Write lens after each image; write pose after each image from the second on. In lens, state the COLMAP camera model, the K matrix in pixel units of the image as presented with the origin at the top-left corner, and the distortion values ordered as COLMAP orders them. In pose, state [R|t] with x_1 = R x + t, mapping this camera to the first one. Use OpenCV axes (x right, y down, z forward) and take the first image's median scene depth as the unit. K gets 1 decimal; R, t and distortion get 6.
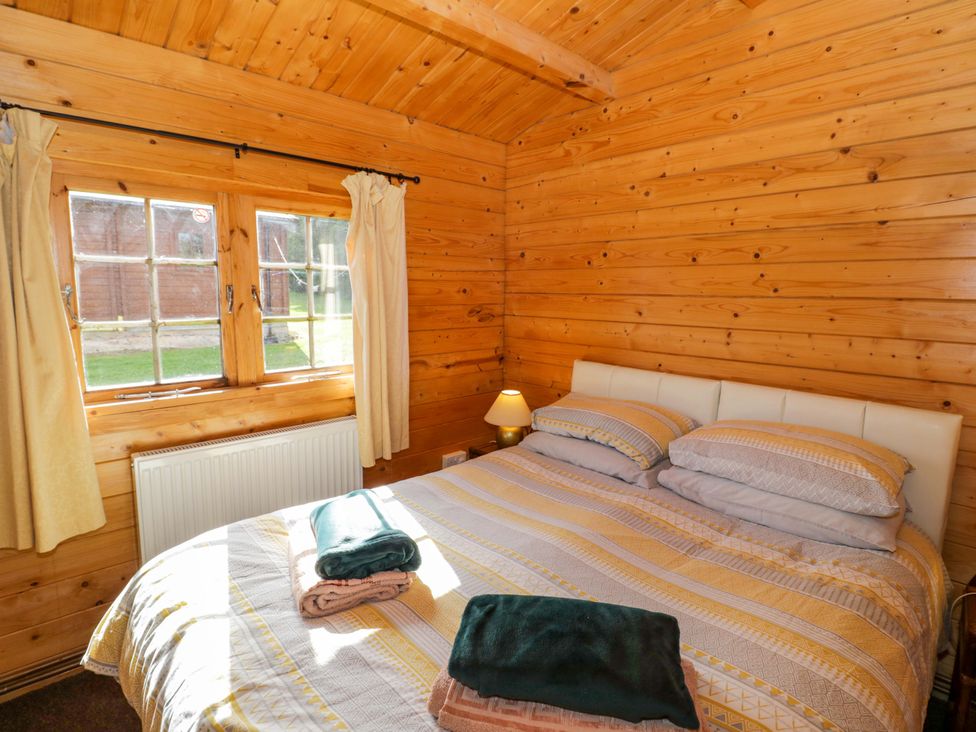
lens RADIAL K [[507.0, 0, 489.5], [0, 507.0, 355.5], [0, 0, 1]] dist [0.000543, -0.013938]
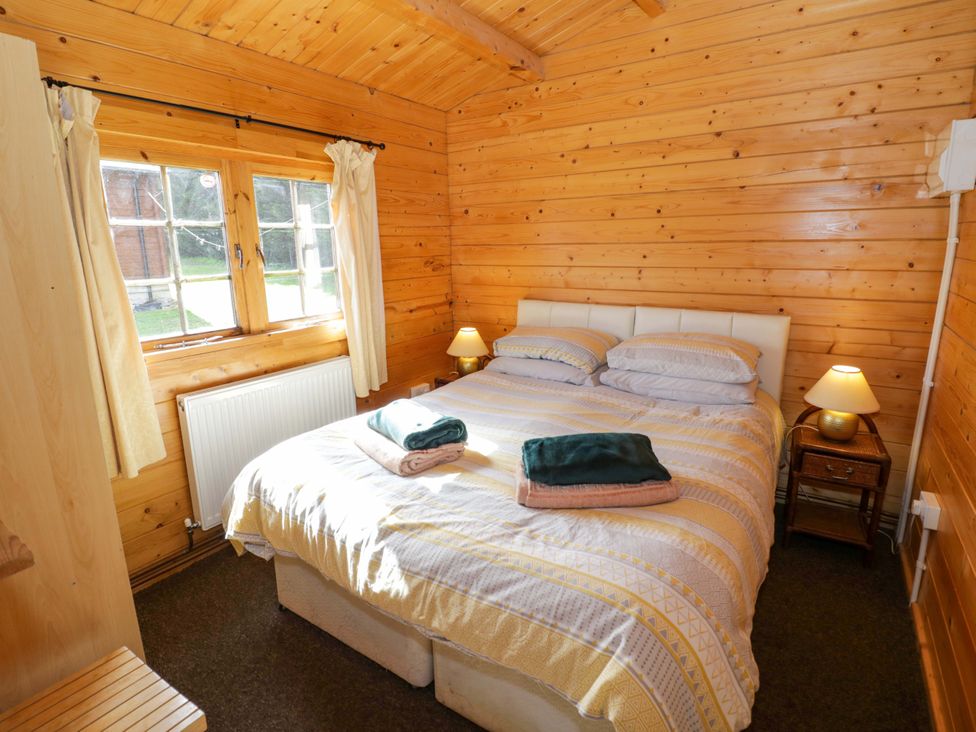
lens RADIAL K [[507.0, 0, 489.5], [0, 507.0, 355.5], [0, 0, 1]] dist [0.000543, -0.013938]
pose [[0.972684, -0.075422, 0.219541, -0.253227], [0.055646, 0.993929, 0.094914, 0.033525], [-0.225367, -0.080105, 0.970975, -0.256552]]
